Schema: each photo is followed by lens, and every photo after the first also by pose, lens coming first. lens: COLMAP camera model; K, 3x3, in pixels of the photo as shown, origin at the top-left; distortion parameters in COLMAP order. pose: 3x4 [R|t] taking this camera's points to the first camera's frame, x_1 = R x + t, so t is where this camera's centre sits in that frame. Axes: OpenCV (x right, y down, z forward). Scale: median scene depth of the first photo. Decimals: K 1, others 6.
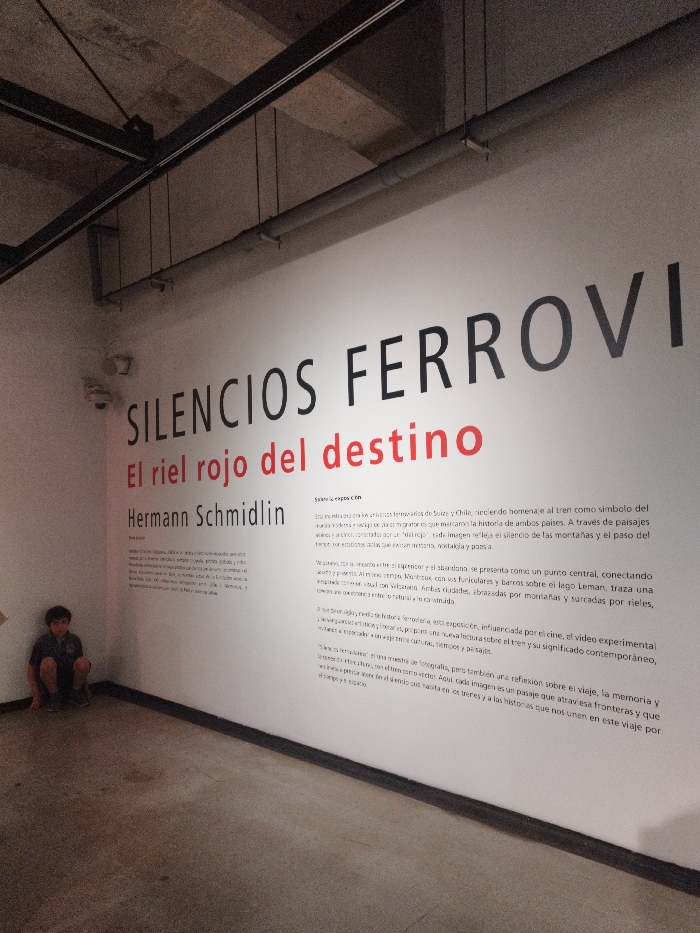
lens RADIAL K [[667.7, 0, 351.7], [0, 667.7, 469.9], [0, 0, 1]] dist [0.078475, -0.112171]
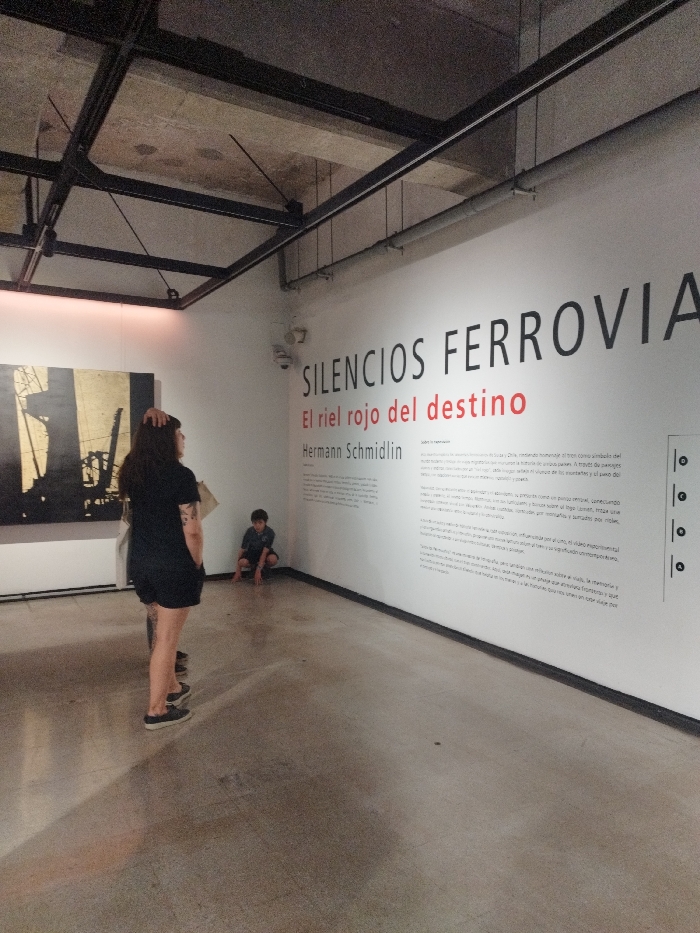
lens RADIAL K [[667.7, 0, 351.7], [0, 667.7, 469.9], [0, 0, 1]] dist [0.078475, -0.112171]
pose [[0.958765, 0.040964, -0.281233, 0.204488], [-0.013743, 0.995083, 0.098090, -0.032950], [0.283869, -0.090180, 0.954613, -0.377238]]
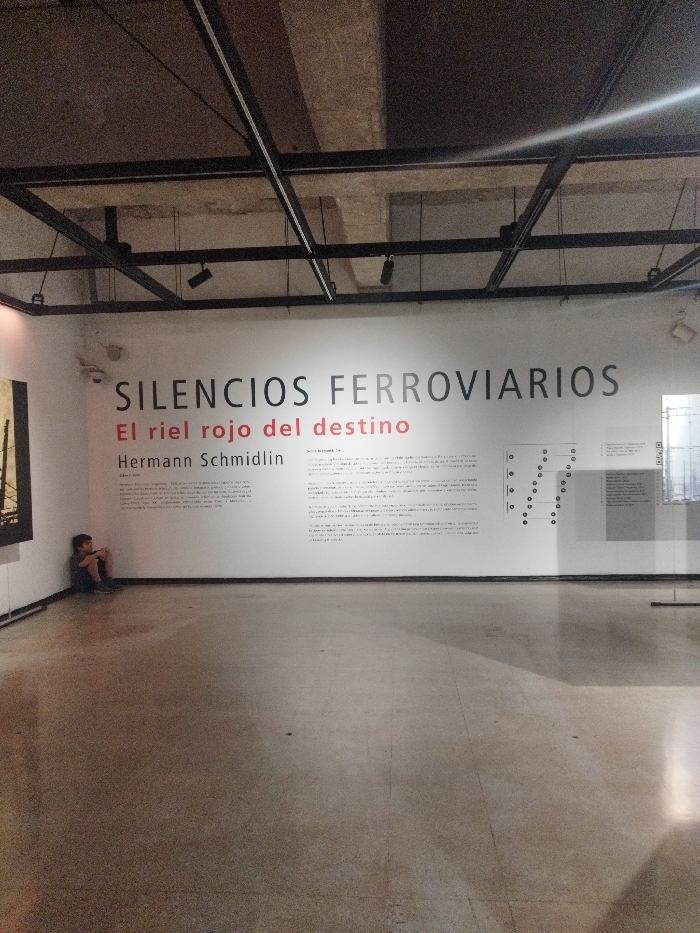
lens RADIAL K [[667.7, 0, 351.7], [0, 667.7, 469.9], [0, 0, 1]] dist [0.078475, -0.112171]
pose [[0.780355, -0.006067, 0.625307, -1.193792], [-0.039053, 0.997528, 0.058415, -0.019570], [-0.624116, -0.070005, 0.778190, -0.596160]]
